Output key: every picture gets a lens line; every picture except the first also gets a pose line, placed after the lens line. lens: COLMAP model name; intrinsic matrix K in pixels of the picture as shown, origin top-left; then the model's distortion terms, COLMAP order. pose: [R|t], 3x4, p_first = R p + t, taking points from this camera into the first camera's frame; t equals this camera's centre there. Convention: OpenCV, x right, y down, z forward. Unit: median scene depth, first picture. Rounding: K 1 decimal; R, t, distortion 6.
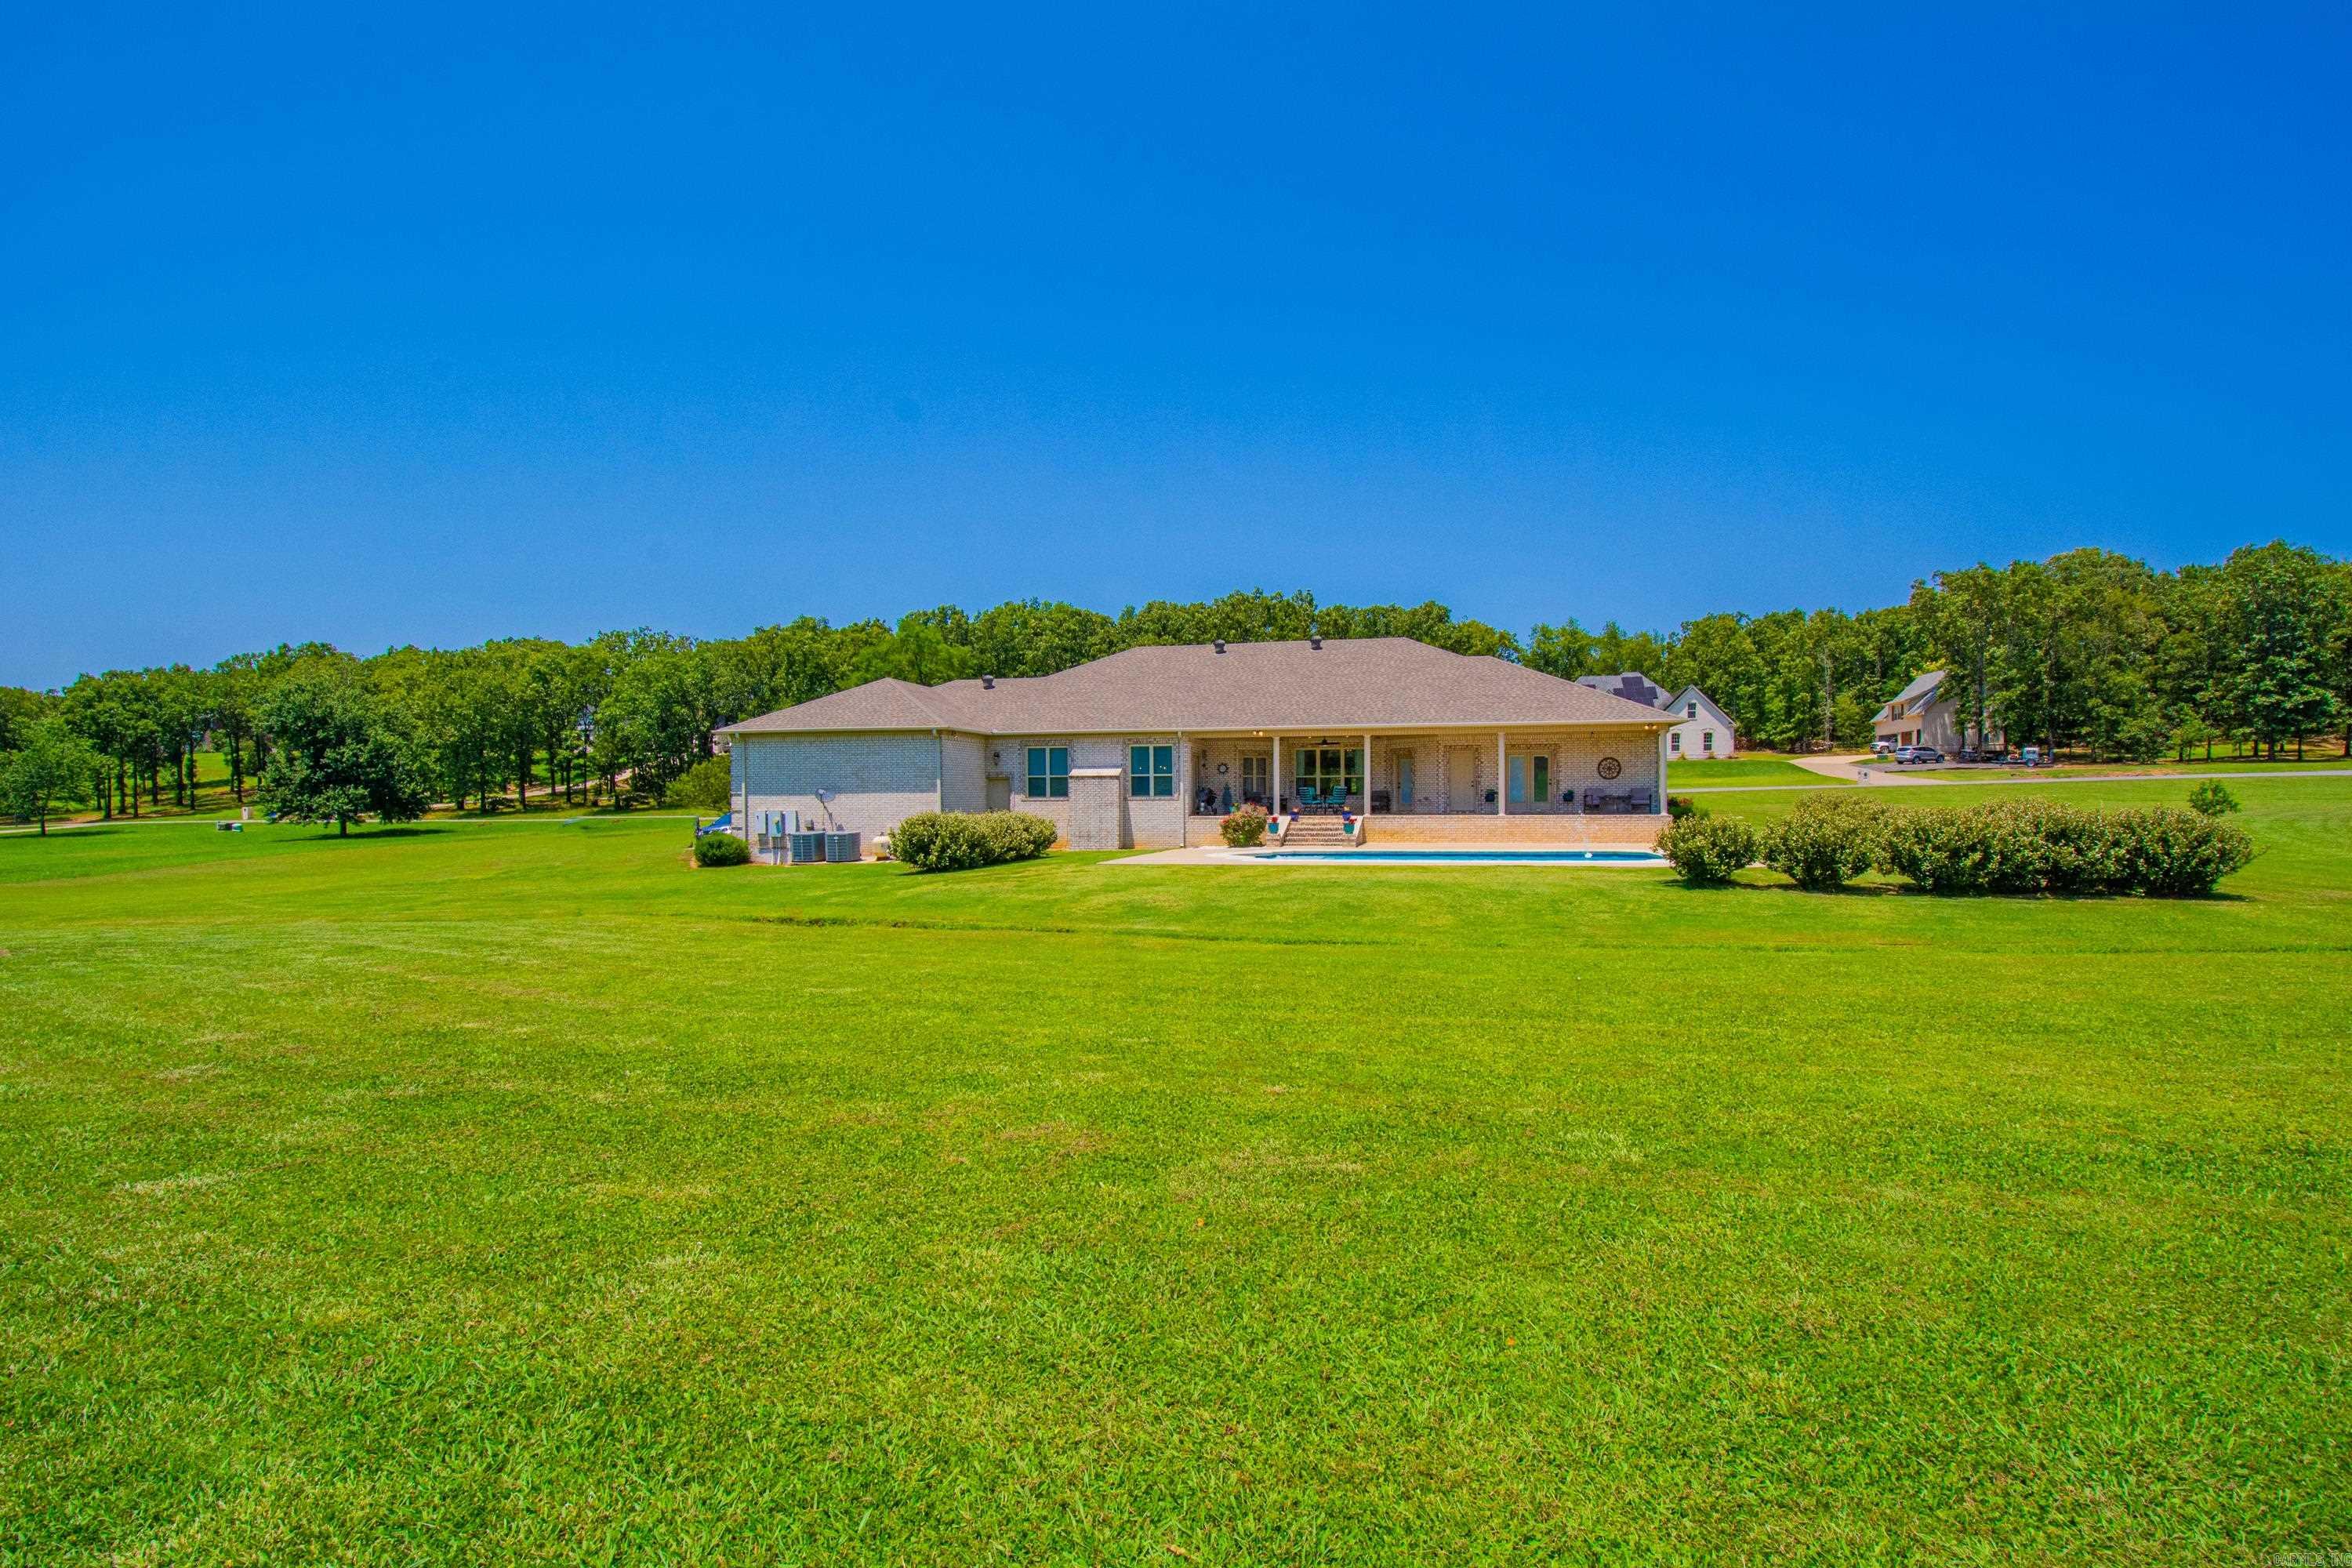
lens RADIAL K [[1139.5, 0, 1176.0], [0, 1139.5, 784.0], [0, 0, 1]] dist [0.001258, -0.000047]
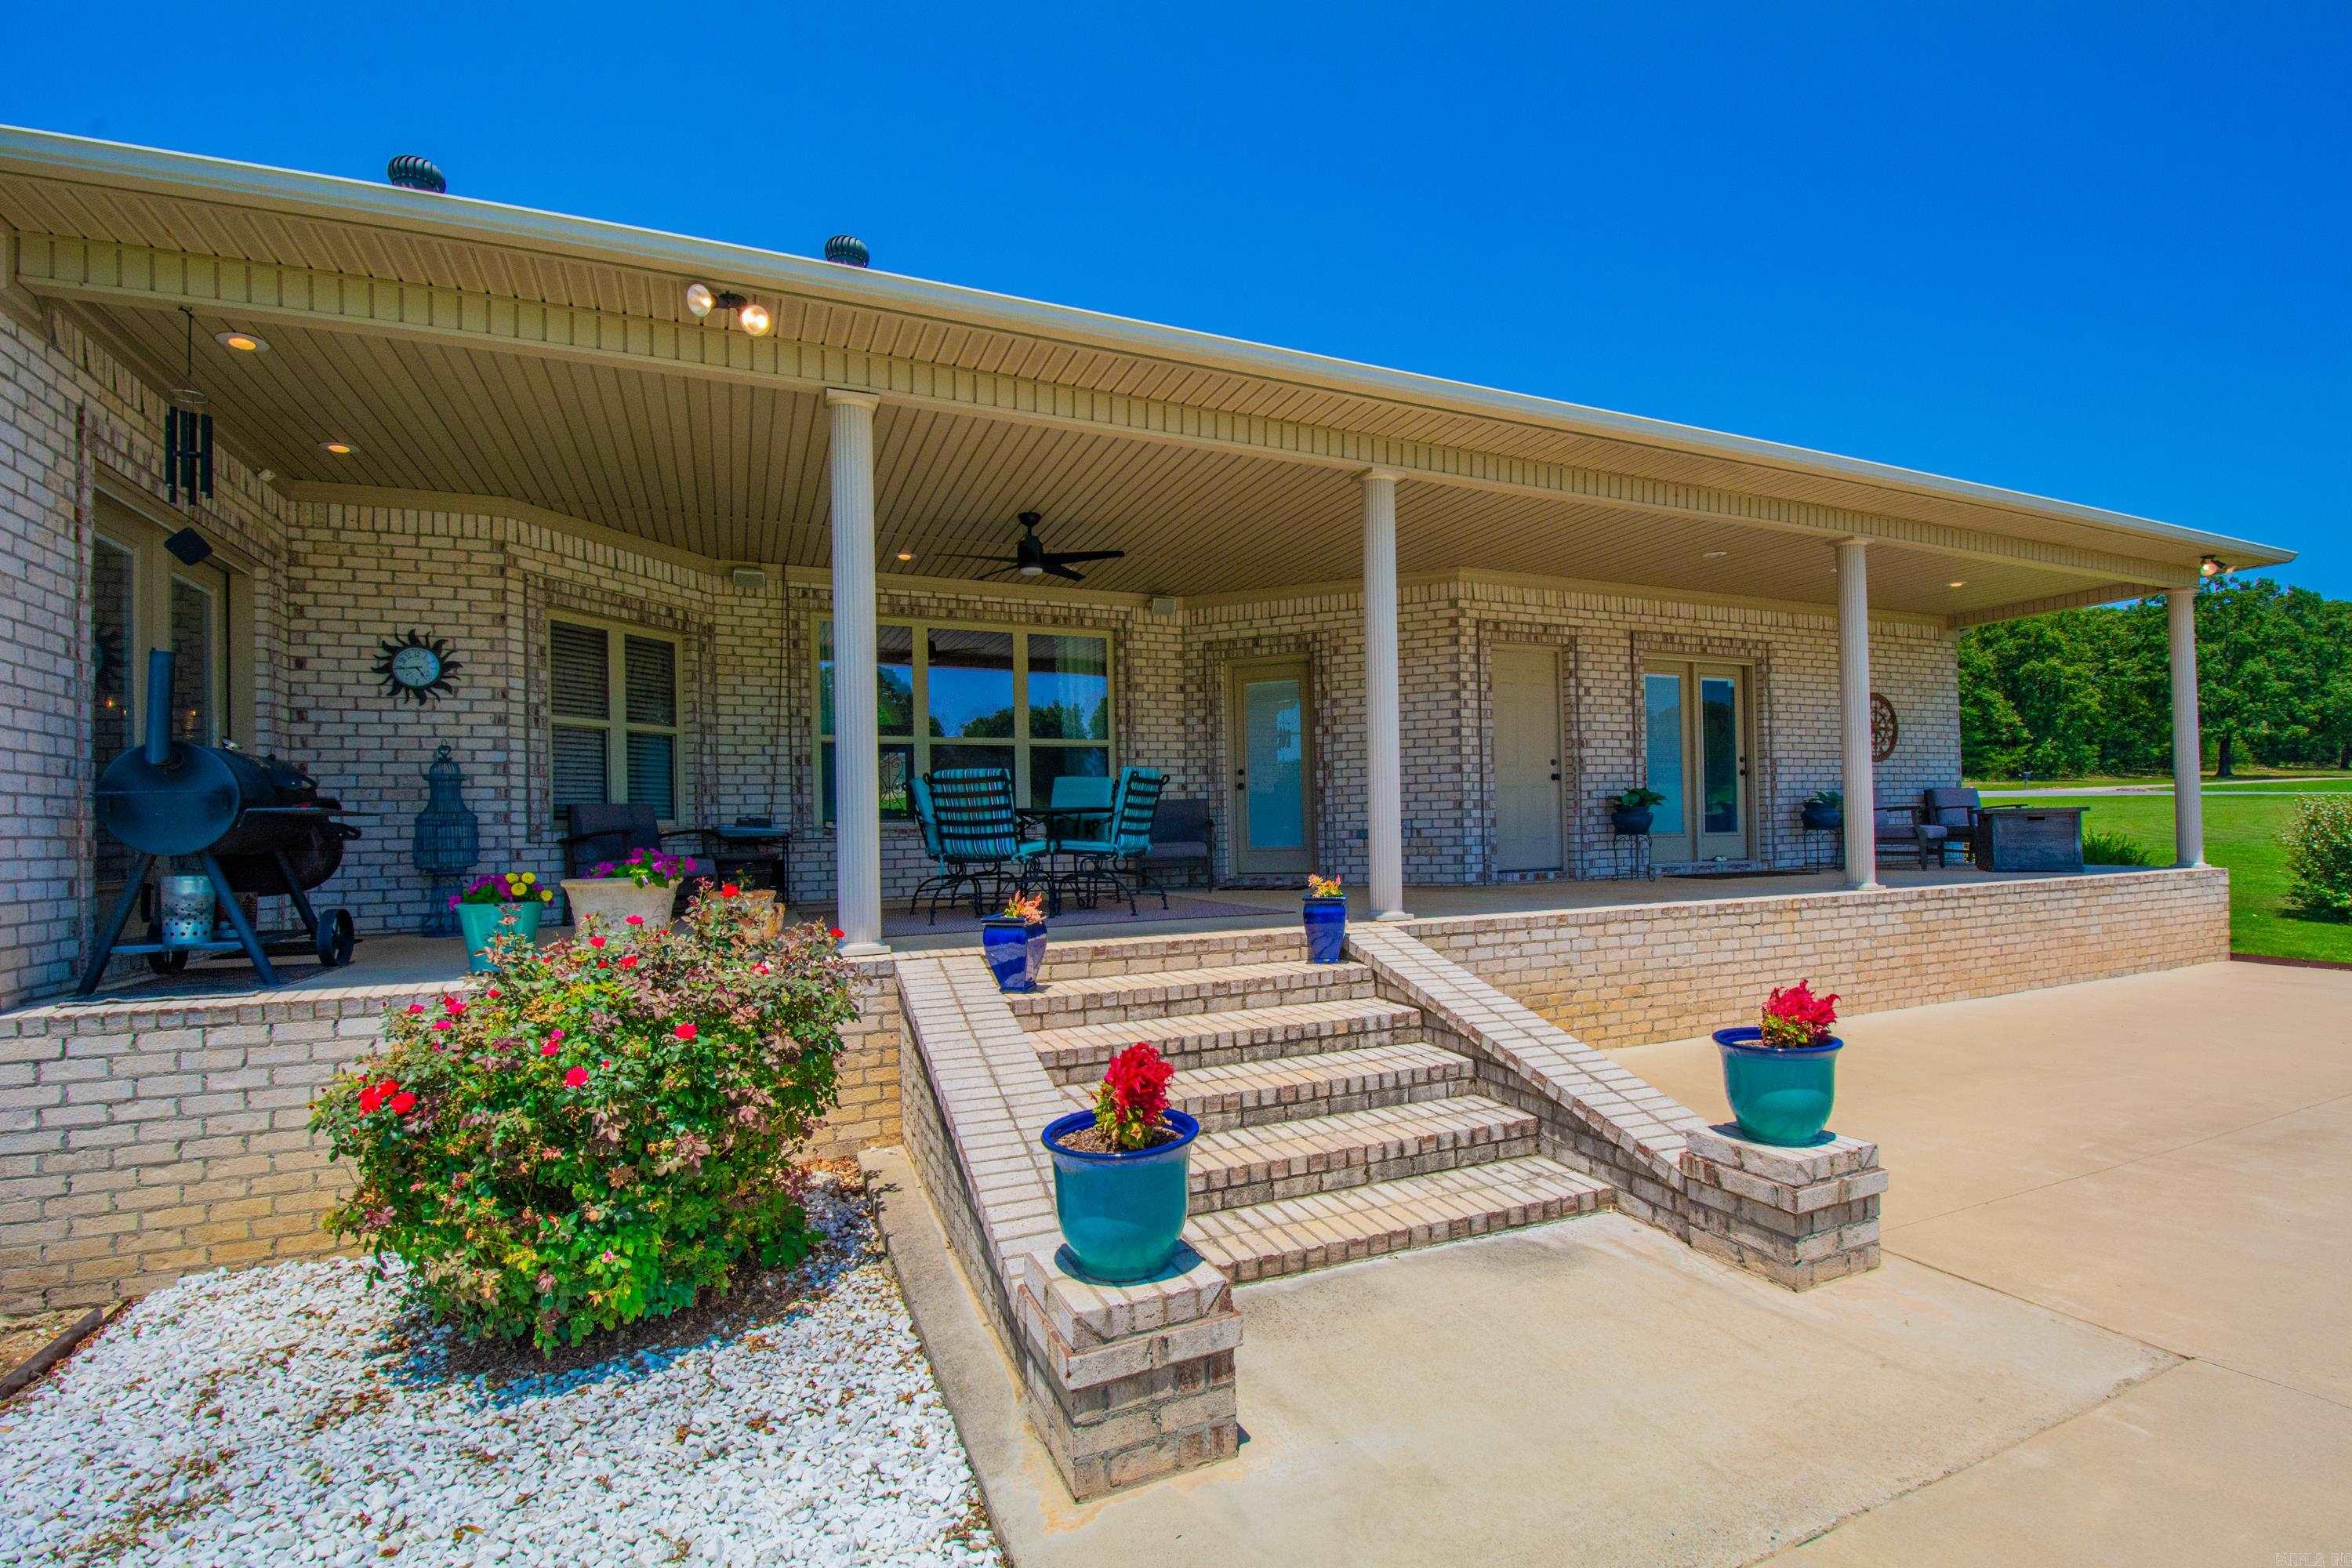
lens RADIAL K [[1011.0, 0, 1191.9], [0, 1011.0, 817.2], [0, 0, 1]] dist [0.002104, -0.000693]
pose [[0.785729, -0.001828, 0.618568, 0.041234], [0.014186, 0.999786, -0.015064, 0.013585], [-0.618408, 0.020611, 0.785587, 0.864332]]
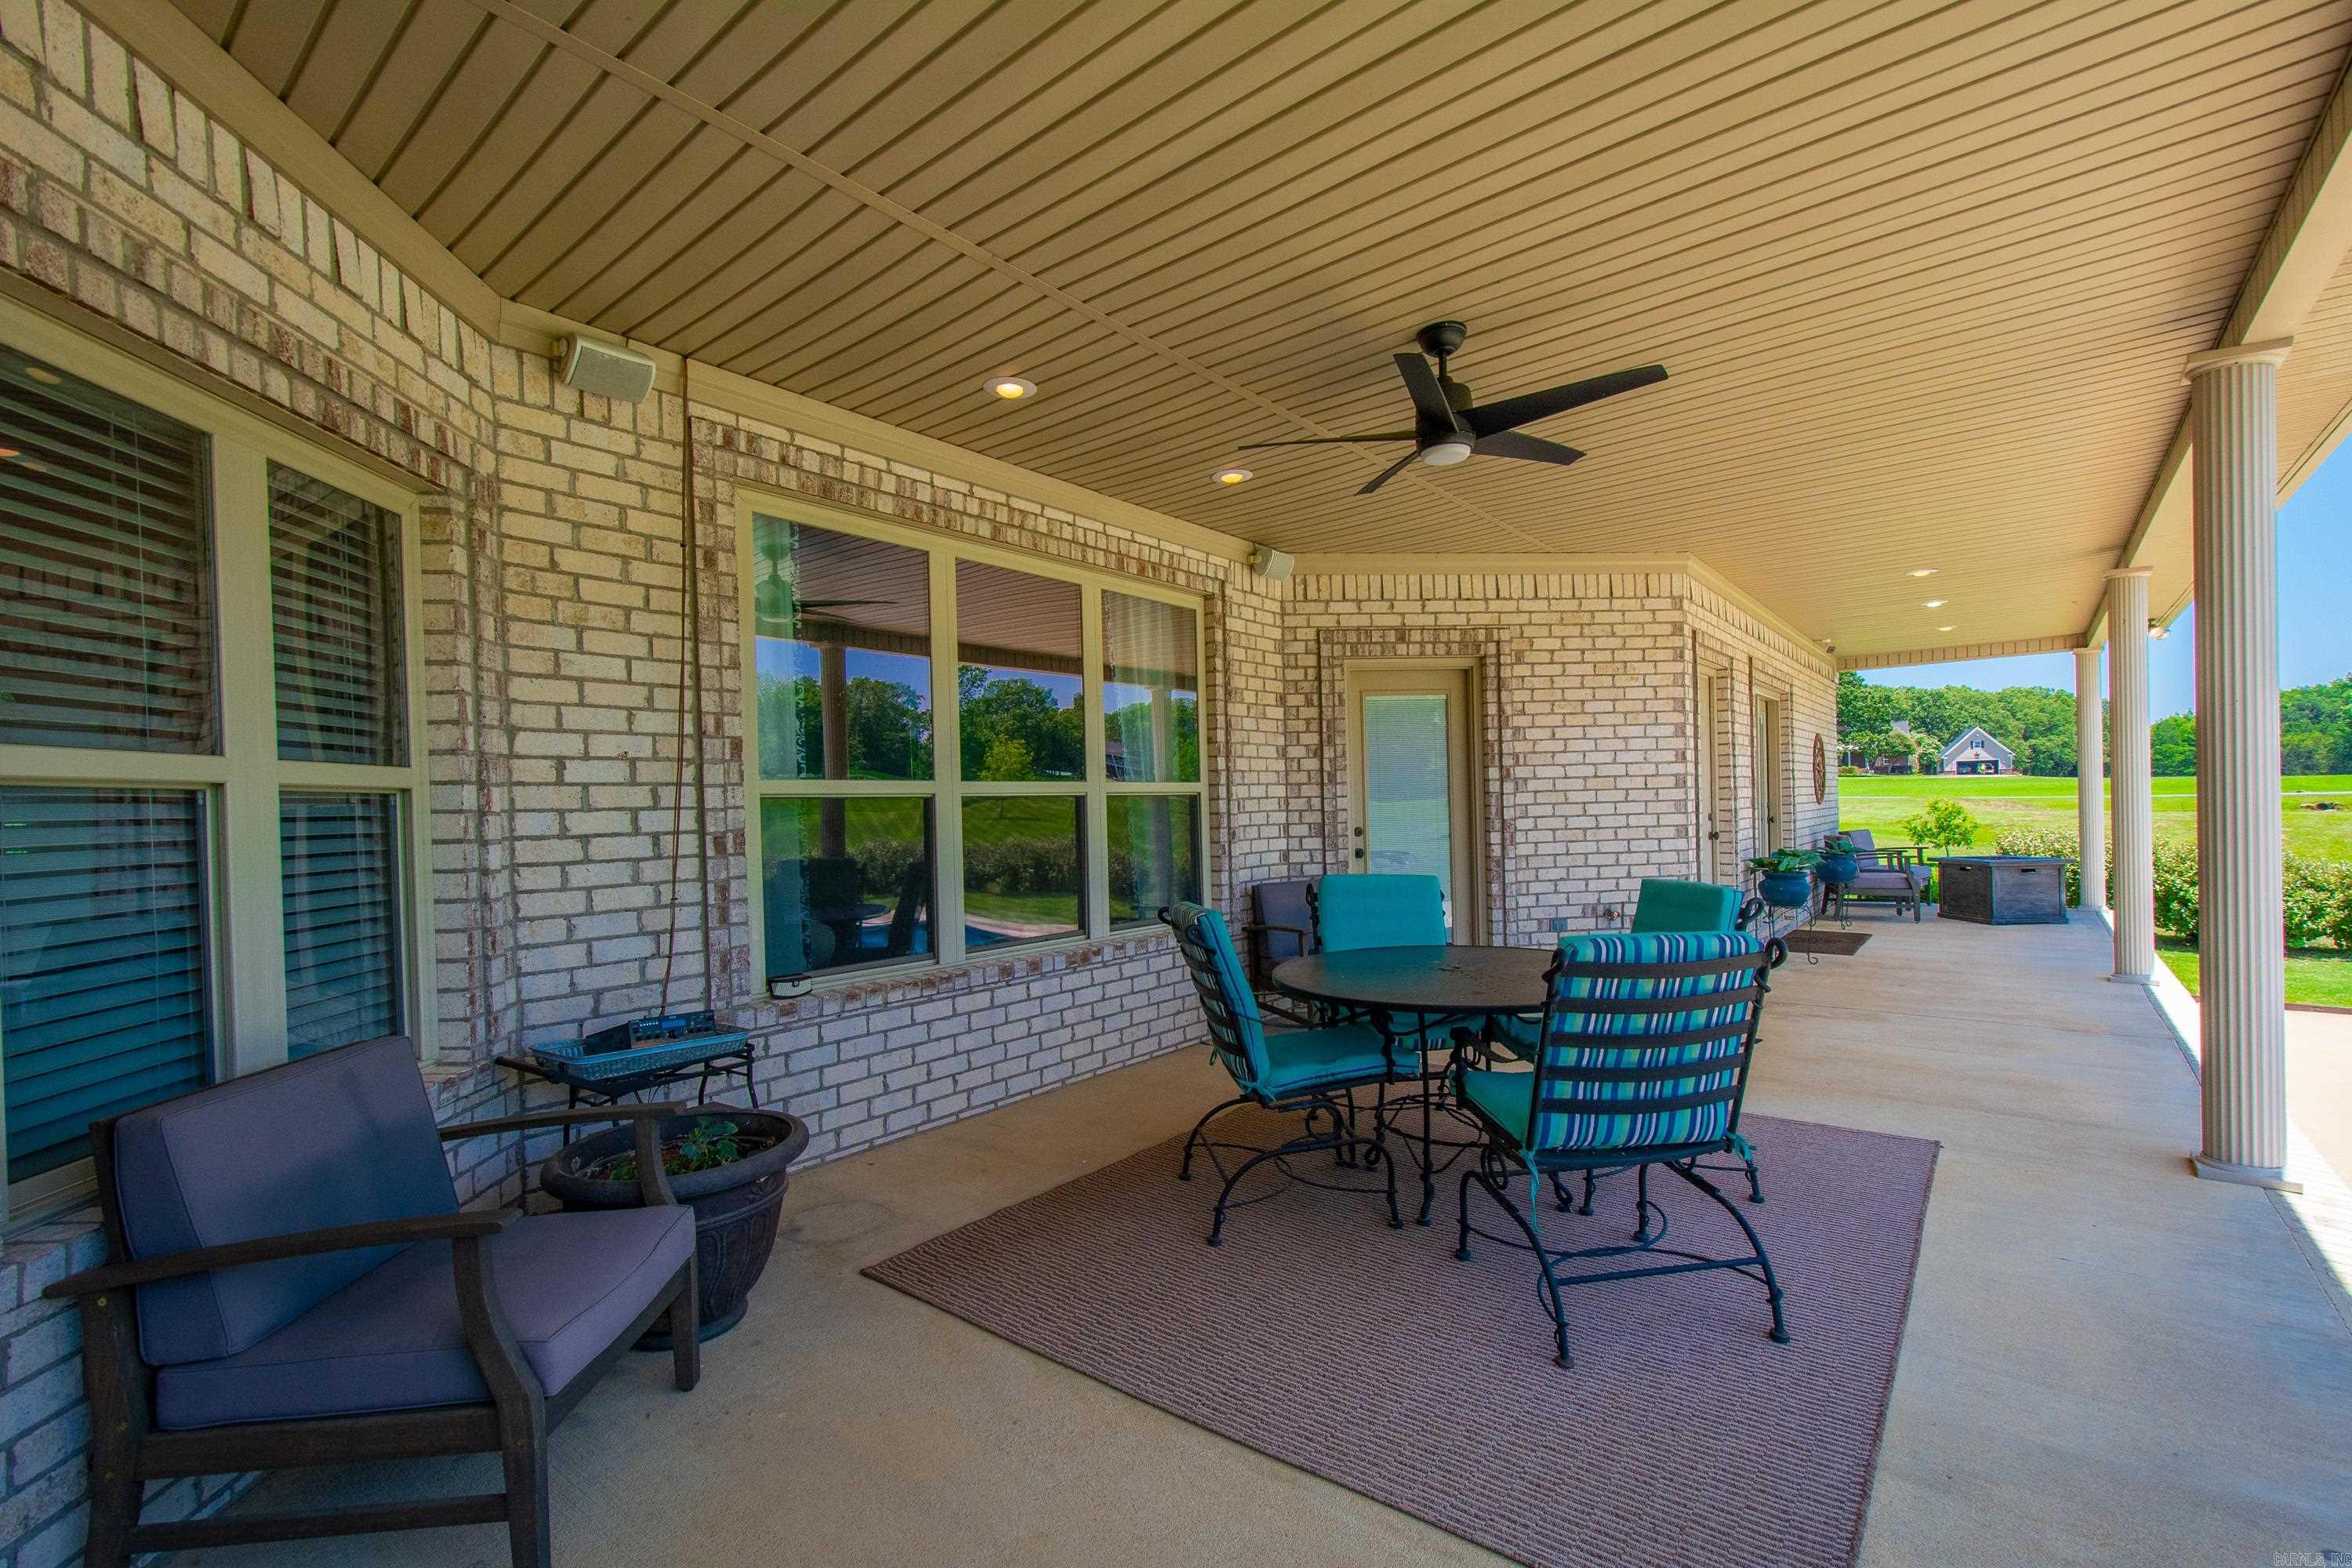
lens RADIAL K [[1011.0, 0, 1191.9], [0, 1011.0, 817.2], [0, 0, 1]] dist [0.002104, -0.000693]
pose [[0.417658, -0.010468, 0.908544, 0.045162], [0.022539, 0.999745, 0.001157, -0.002758], [-0.908325, 0.019994, 0.417788, 0.996701]]
